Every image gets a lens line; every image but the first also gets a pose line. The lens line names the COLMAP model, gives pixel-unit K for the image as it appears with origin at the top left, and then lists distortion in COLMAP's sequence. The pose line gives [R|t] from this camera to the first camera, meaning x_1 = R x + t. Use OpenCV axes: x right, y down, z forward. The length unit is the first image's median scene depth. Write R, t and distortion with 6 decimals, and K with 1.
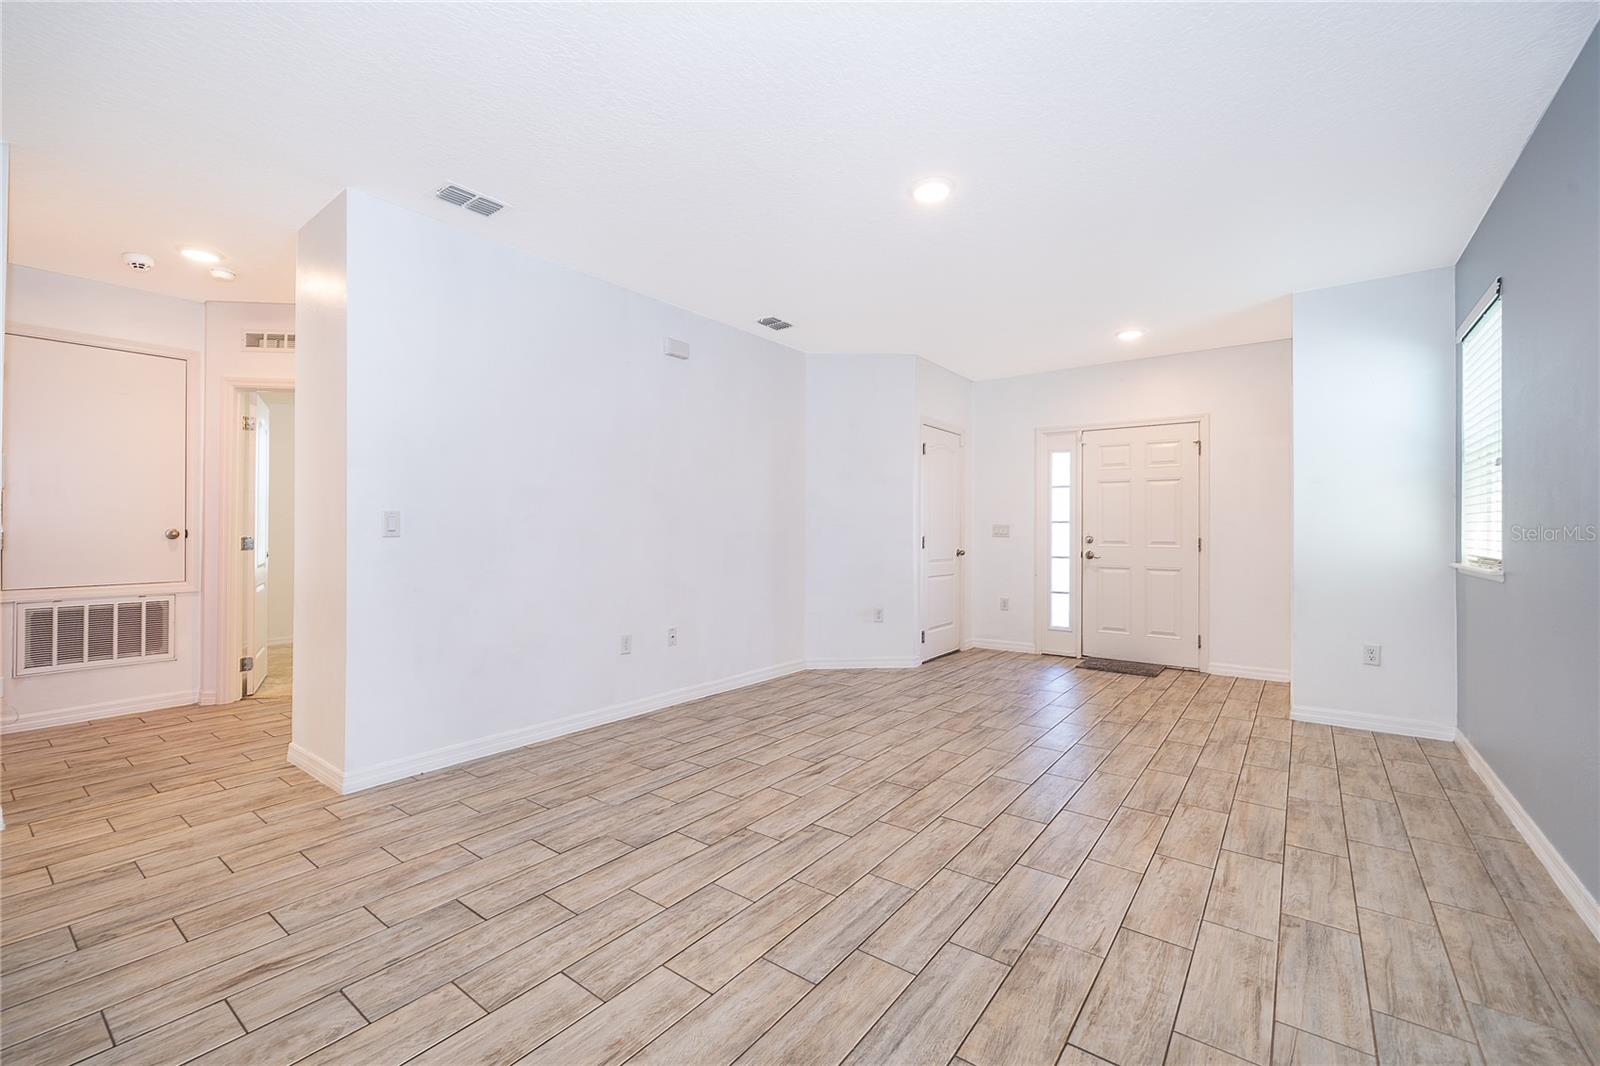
lens RADIAL K [[670.1, 0, 797.1], [0, 670.1, 525.7], [0, 0, 1]] dist [-0.000054, 0.000081]
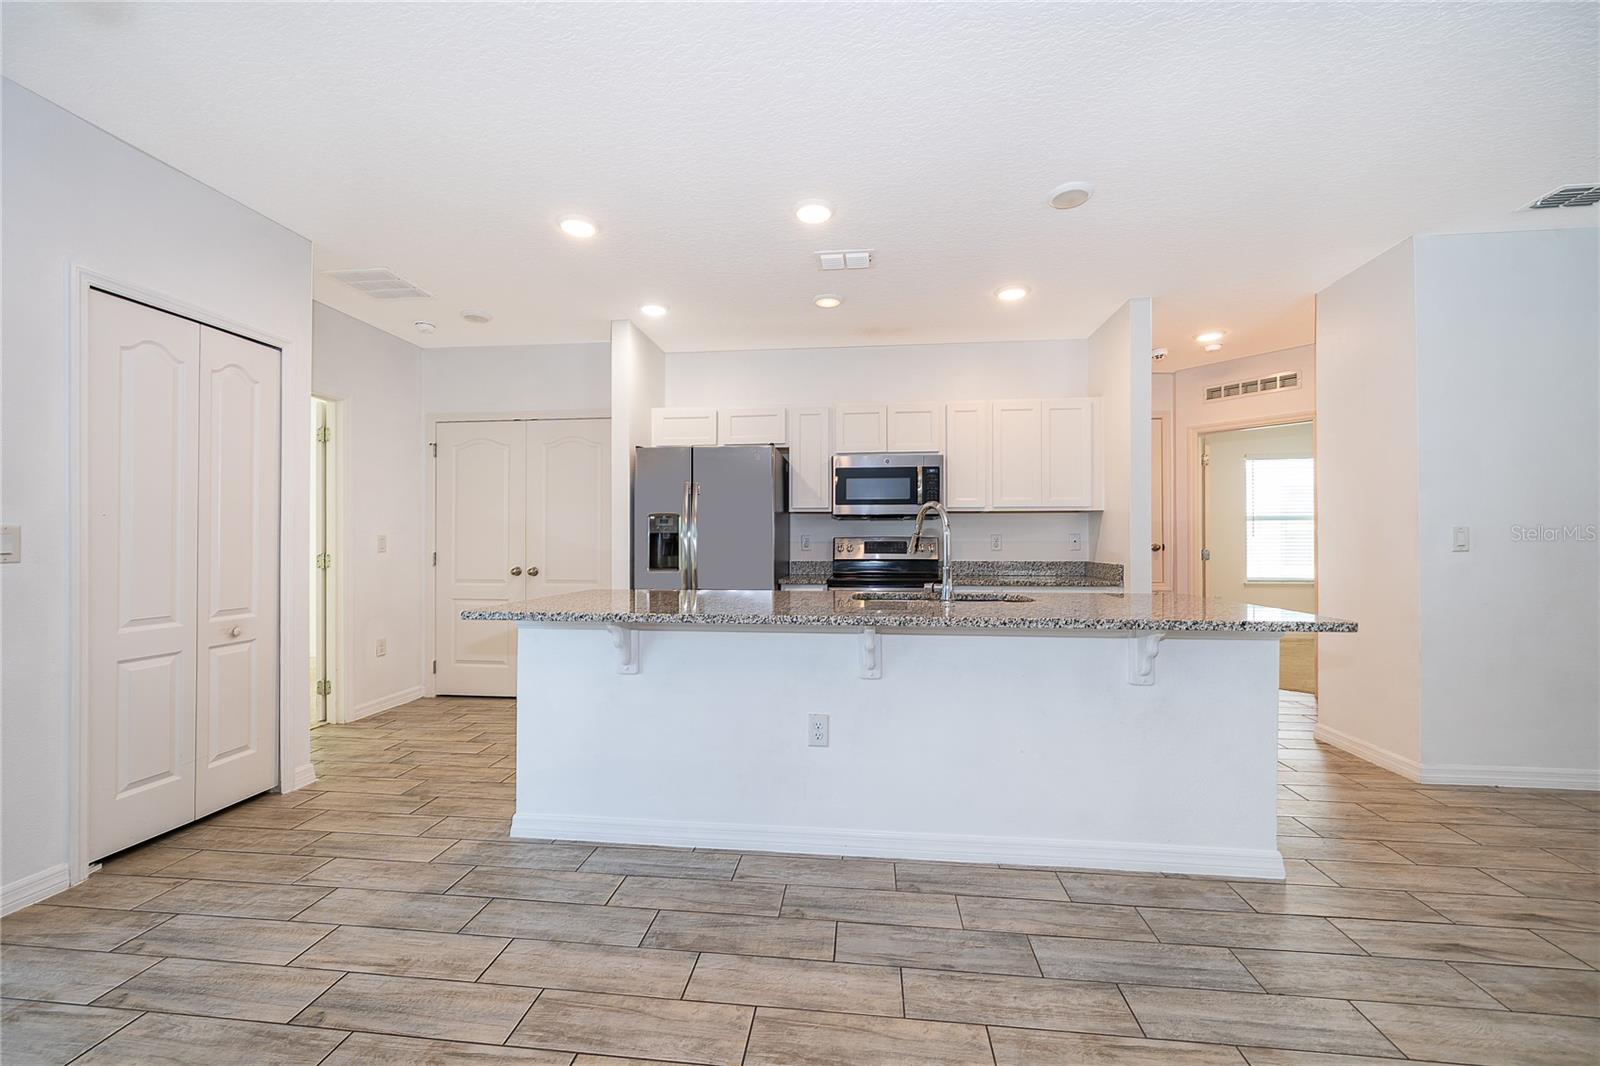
lens RADIAL K [[626.7, 0, 800.0], [0, 626.7, 533.0], [0, 0, 1]] dist [-0.002235, 0.000337]
pose [[0.510727, -0.017395, -0.859567, -0.248134], [0.008825, 0.999849, -0.014990, -0.004926], [0.859697, 0.000070, 0.510804, -0.333811]]
